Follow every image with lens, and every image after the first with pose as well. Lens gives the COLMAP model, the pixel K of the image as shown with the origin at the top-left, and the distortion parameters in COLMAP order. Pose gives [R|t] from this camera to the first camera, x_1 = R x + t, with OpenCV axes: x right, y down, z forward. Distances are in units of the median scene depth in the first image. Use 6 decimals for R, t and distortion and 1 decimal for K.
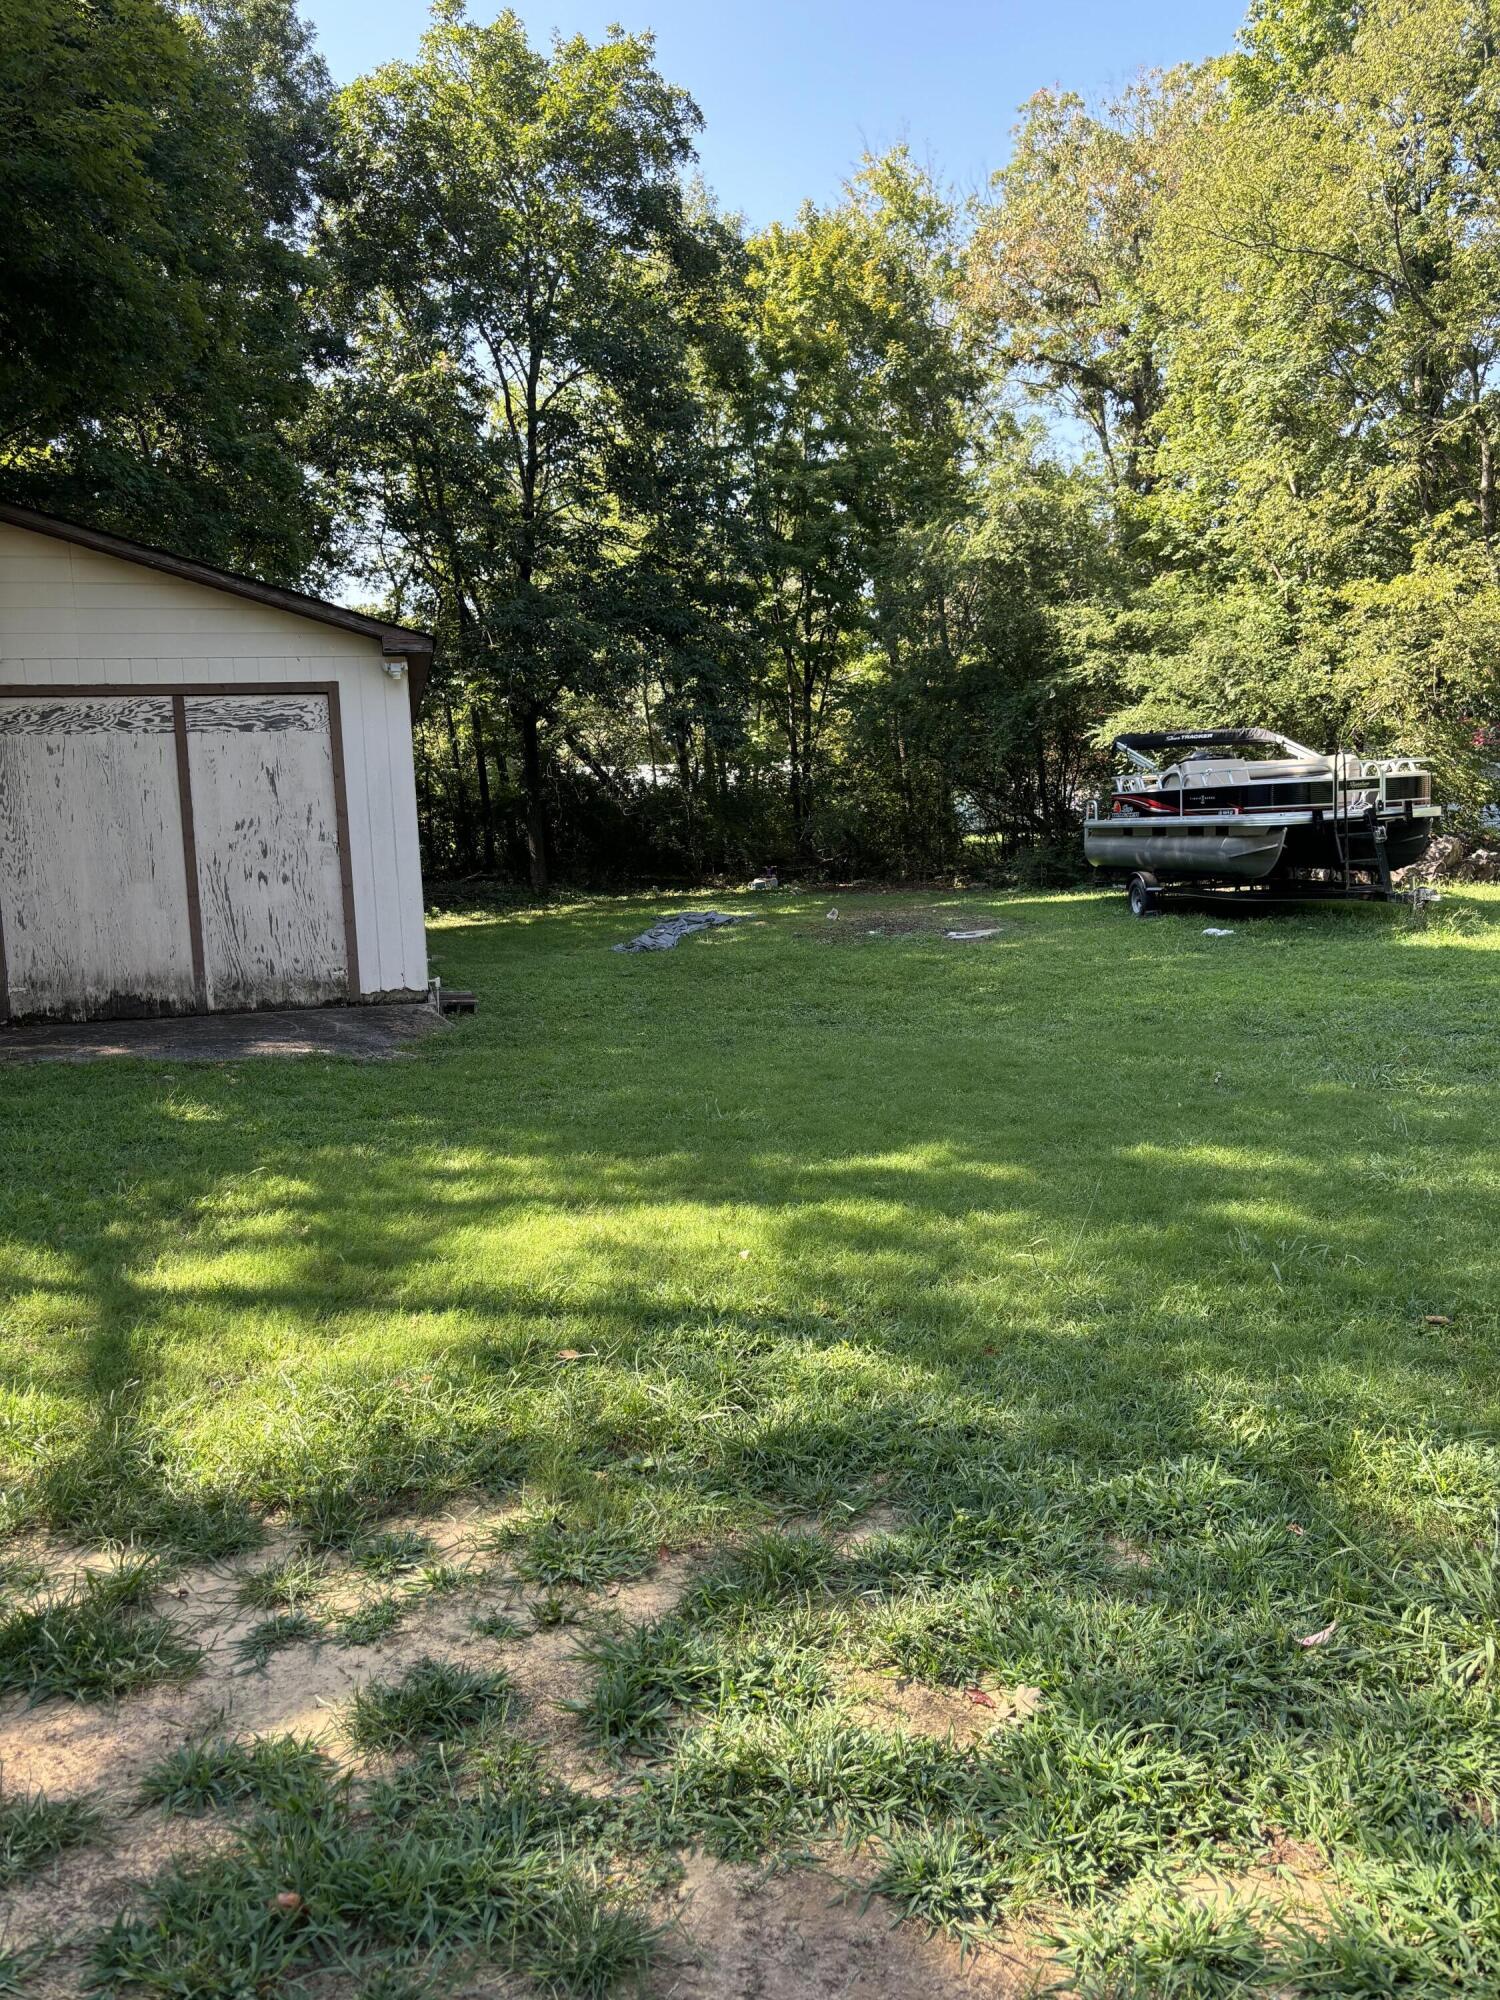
lens RADIAL K [[1539.5, 0, 750.0], [0, 1539.5, 1000.0], [0, 0, 1]] dist [0.059196, -0.054673]
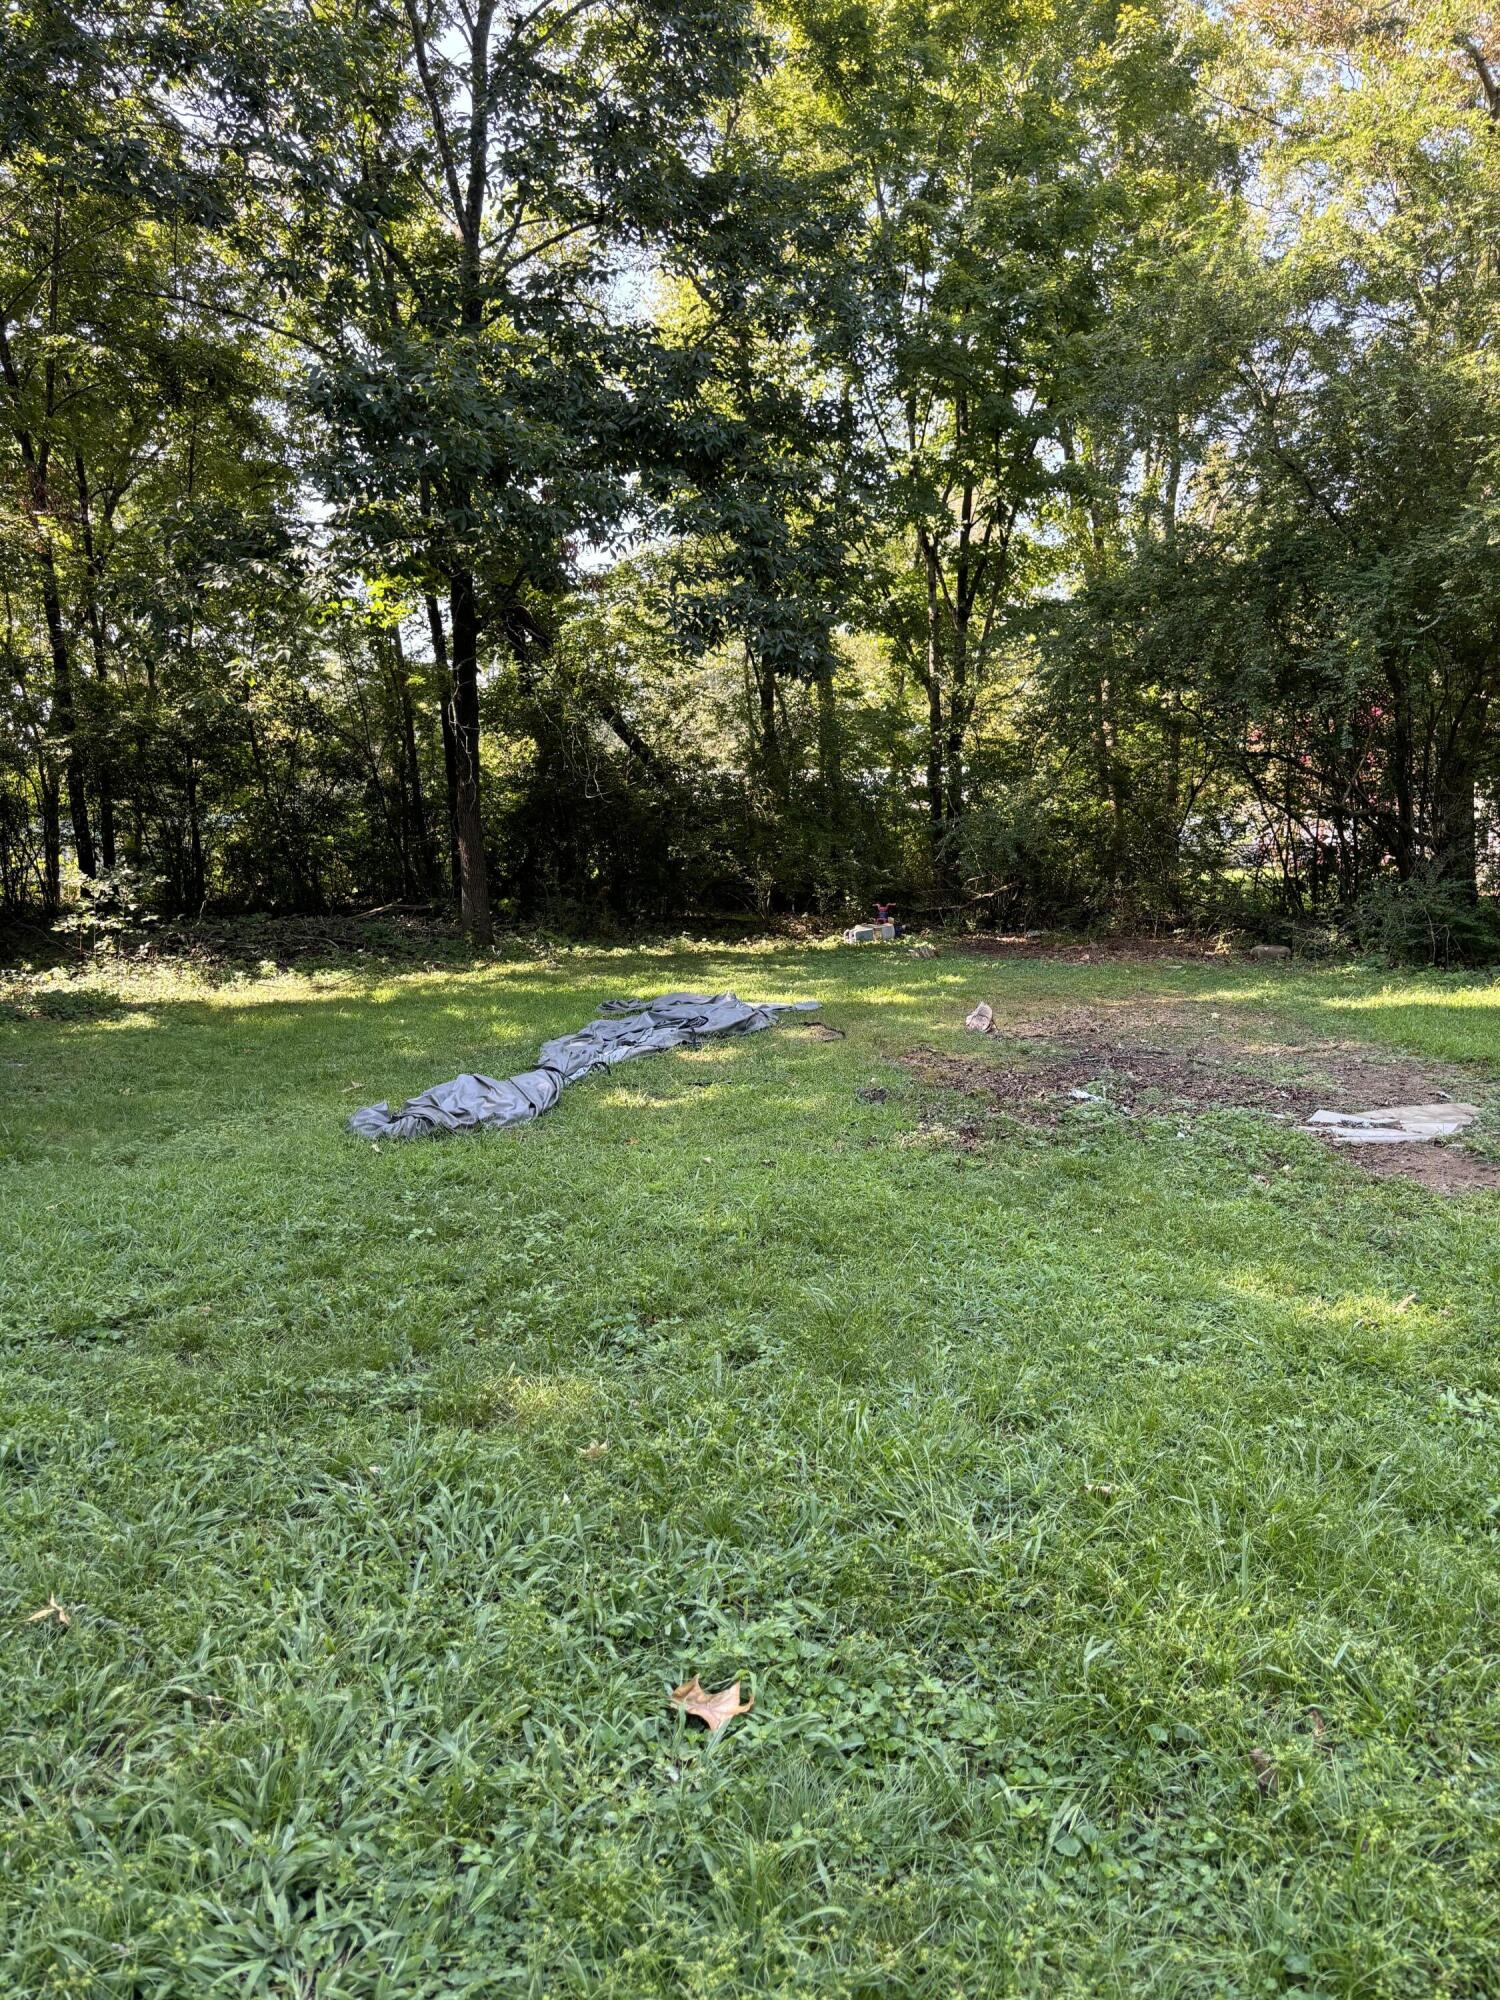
lens RADIAL K [[1530.1, 0, 716.8], [0, 1530.1, 995.1], [0, 0, 1]] dist [0.057809, -0.065333]
pose [[0.991402, 0.038154, -0.125163, 0.025399], [-0.041023, 0.998950, -0.020420, -0.038645], [0.124252, 0.025379, 0.991926, 0.424412]]
